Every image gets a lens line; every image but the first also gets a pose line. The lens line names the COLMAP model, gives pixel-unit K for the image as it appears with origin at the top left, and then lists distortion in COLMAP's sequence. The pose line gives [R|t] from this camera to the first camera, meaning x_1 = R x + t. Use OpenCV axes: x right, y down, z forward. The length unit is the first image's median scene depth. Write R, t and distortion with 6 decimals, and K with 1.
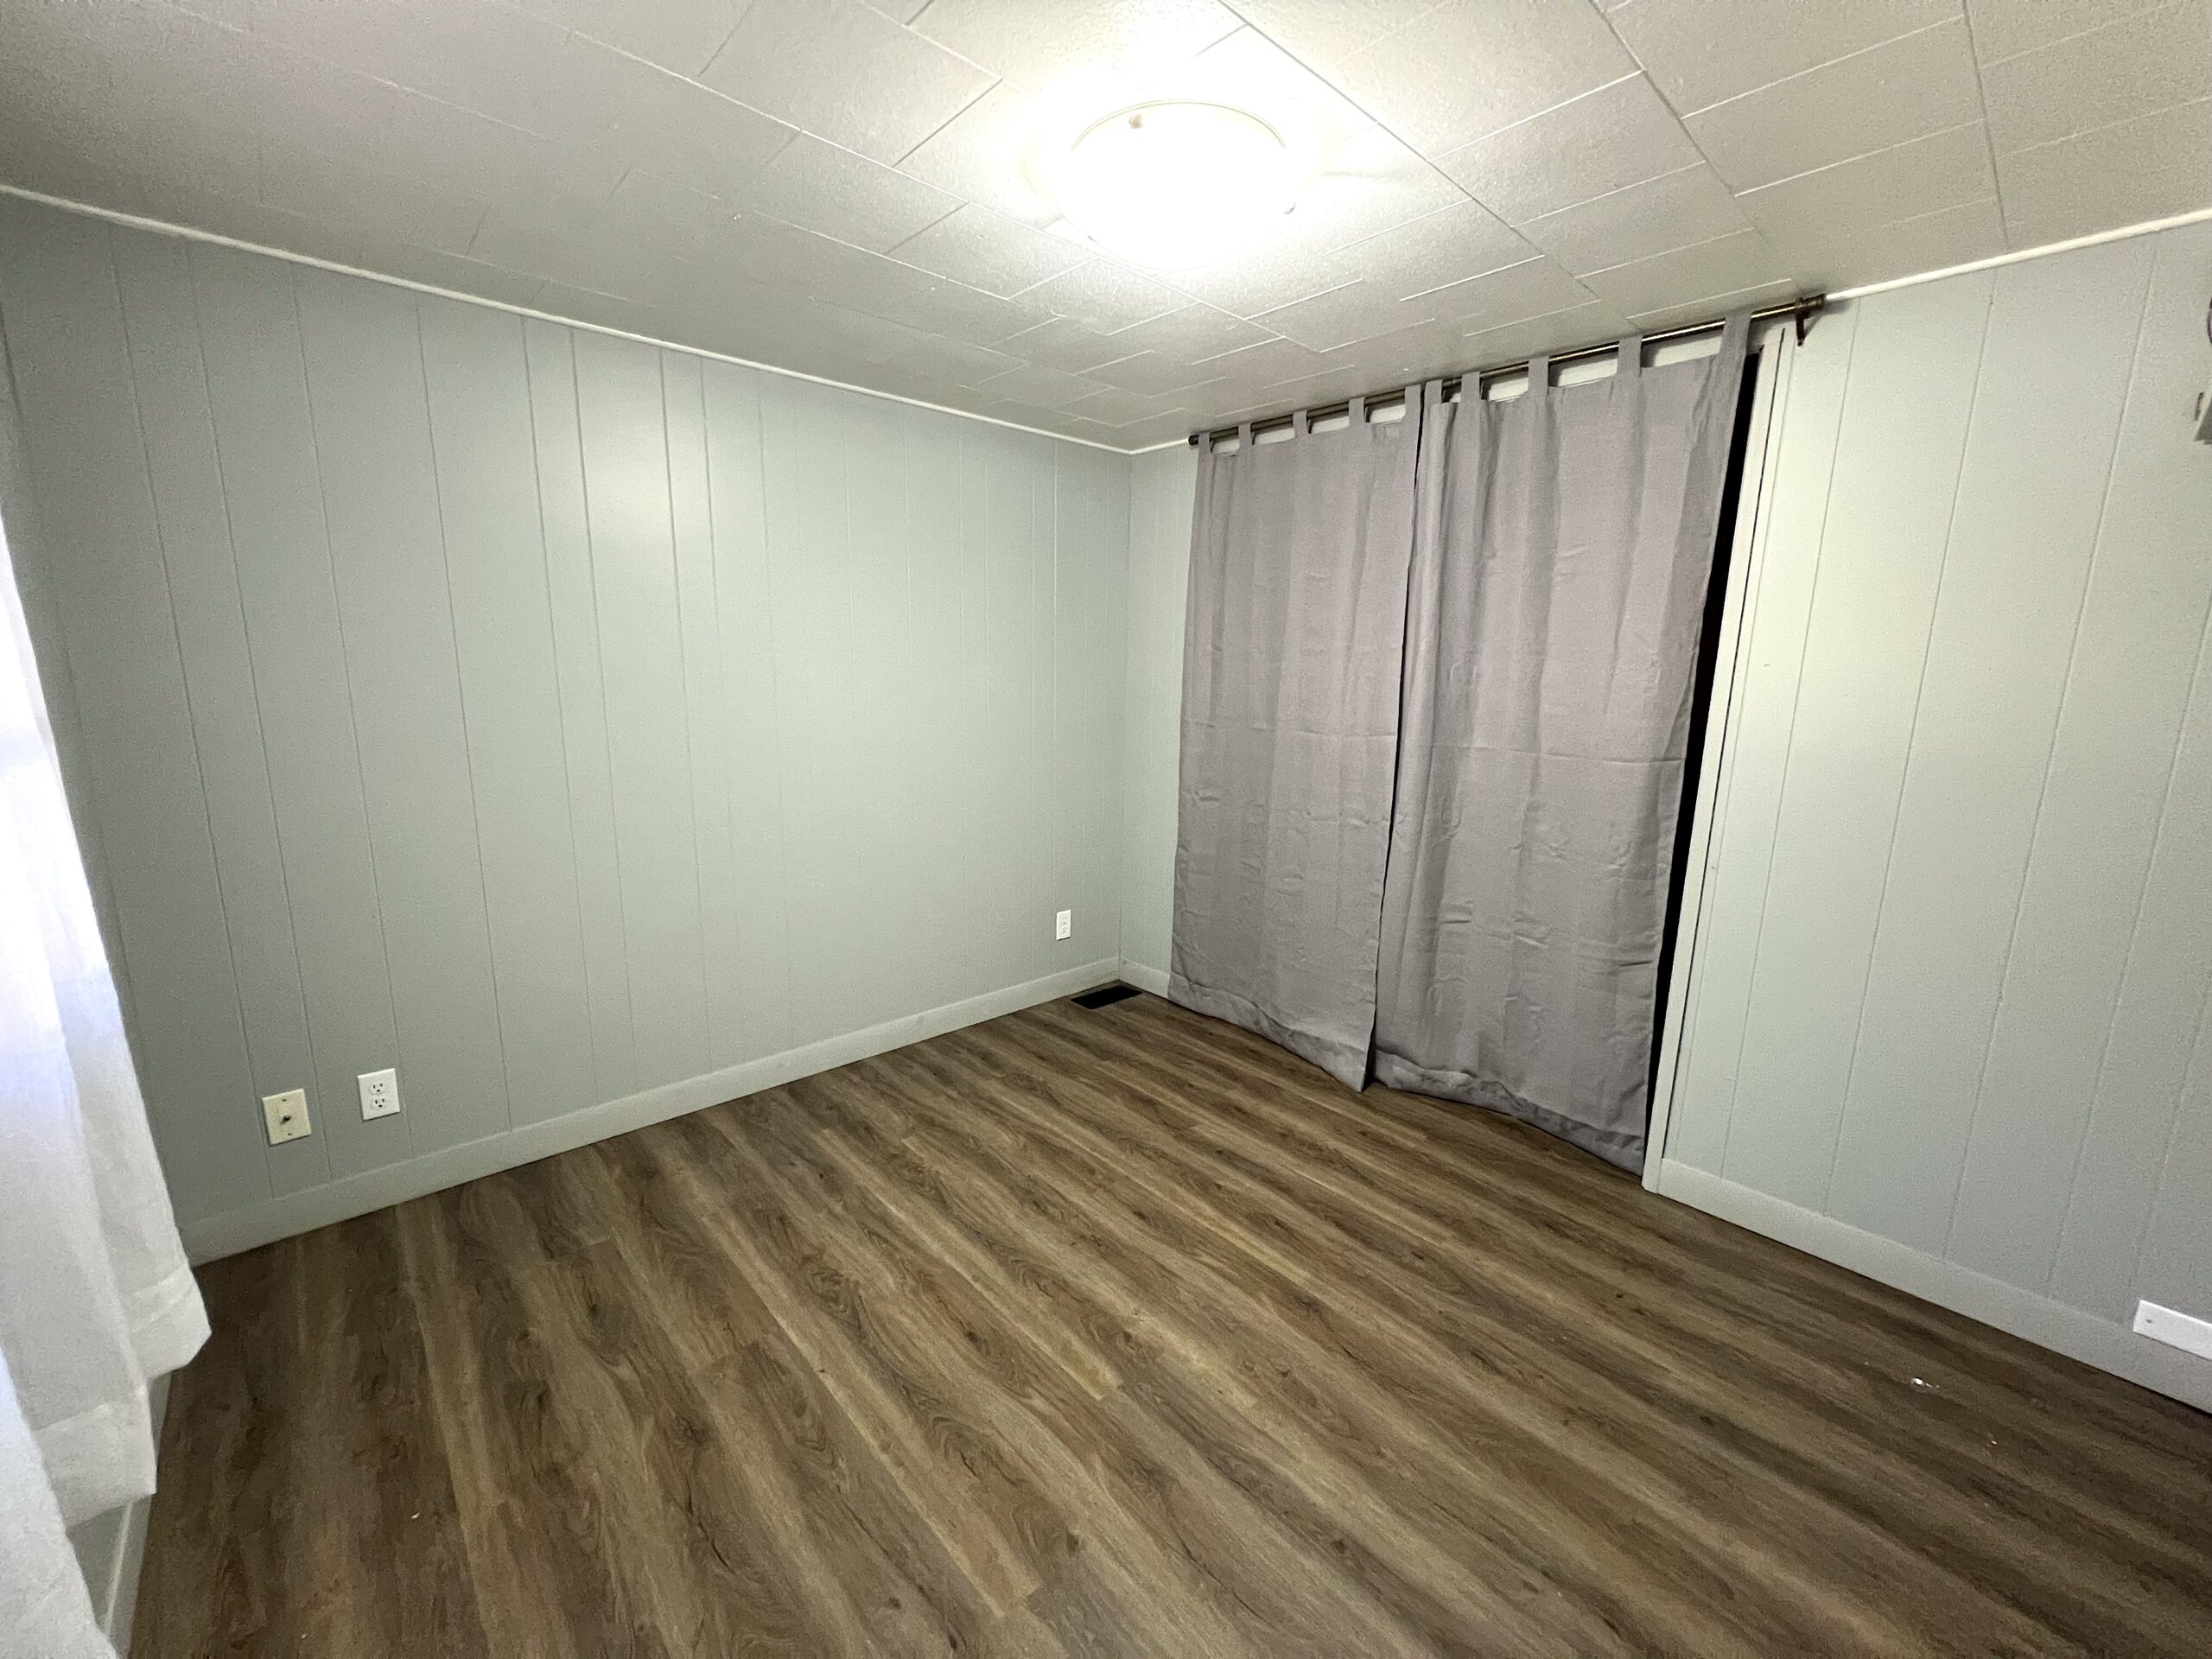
lens RADIAL K [[889.1, 0, 1104.5], [0, 889.1, 827.6], [0, 0, 1]] dist [-0.002259, 0.001488]
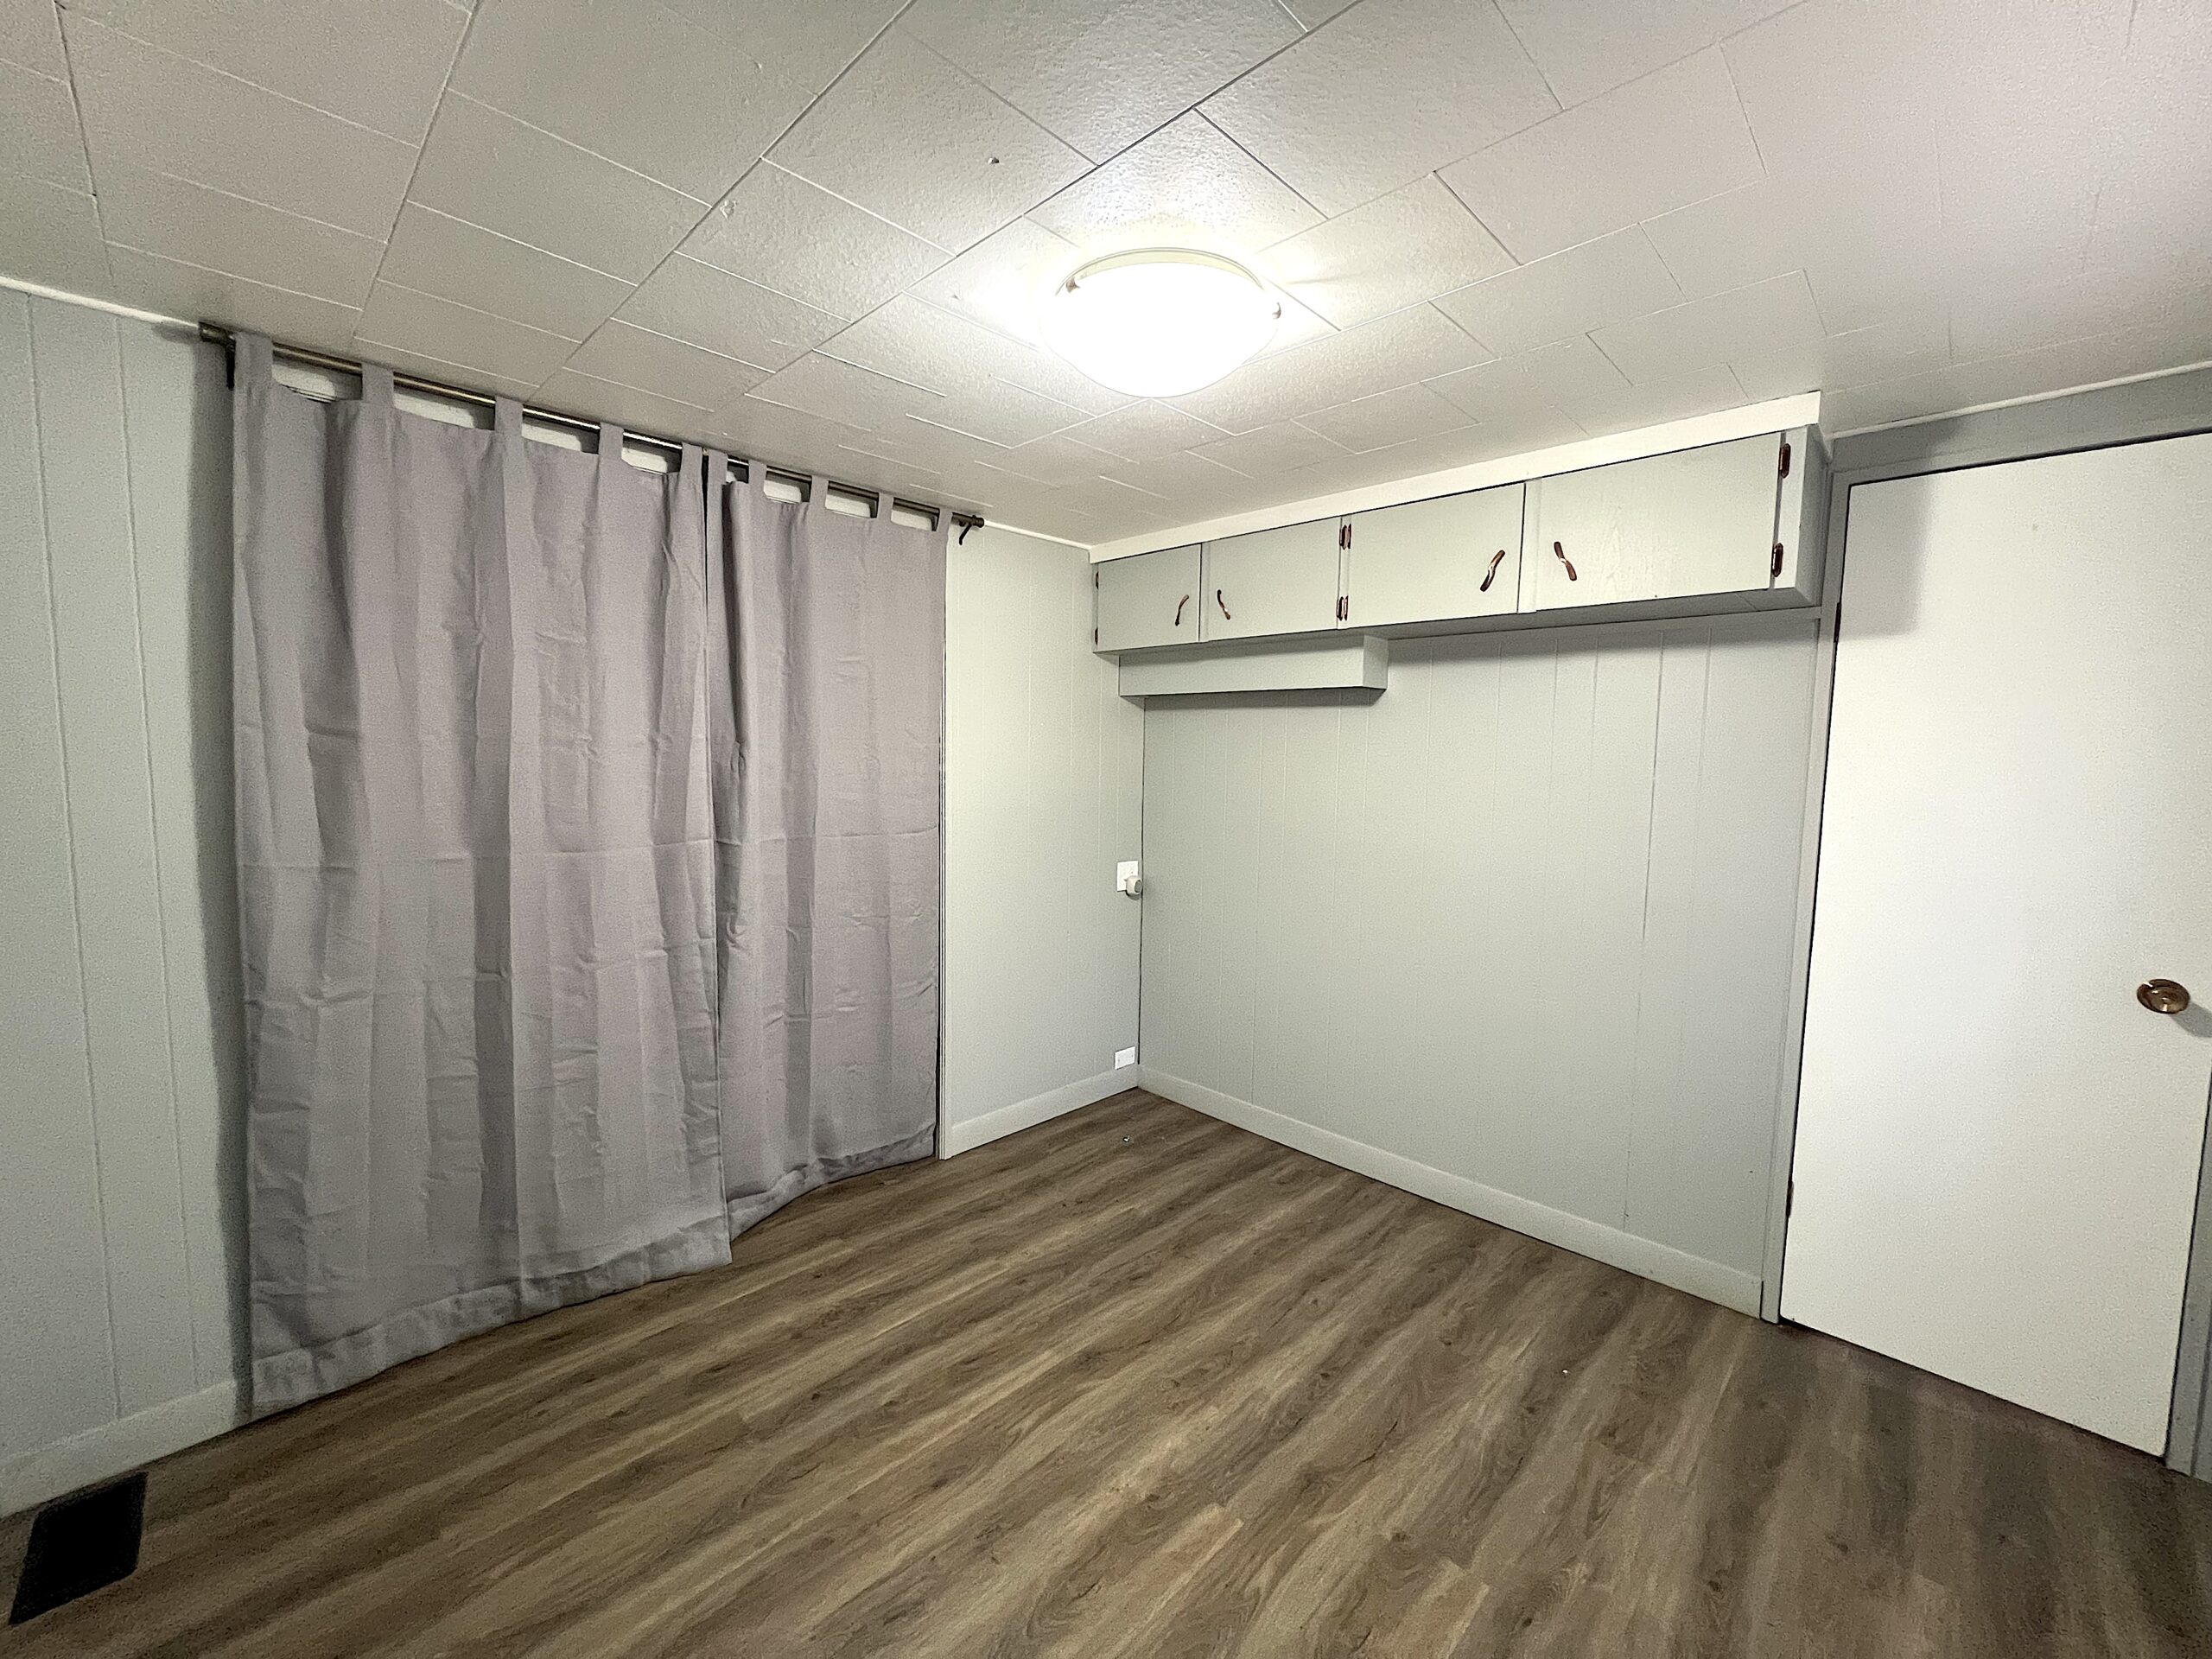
lens RADIAL K [[889.1, 0, 1102.3], [0, 889.1, 826.2], [0, 0, 1]] dist [-0.002259, 0.001488]
pose [[-0.053421, -0.102721, 0.993275, -0.689828], [0.165332, 0.980057, 0.110246, -0.183936], [-0.984790, 0.170109, -0.035373, 0.822464]]
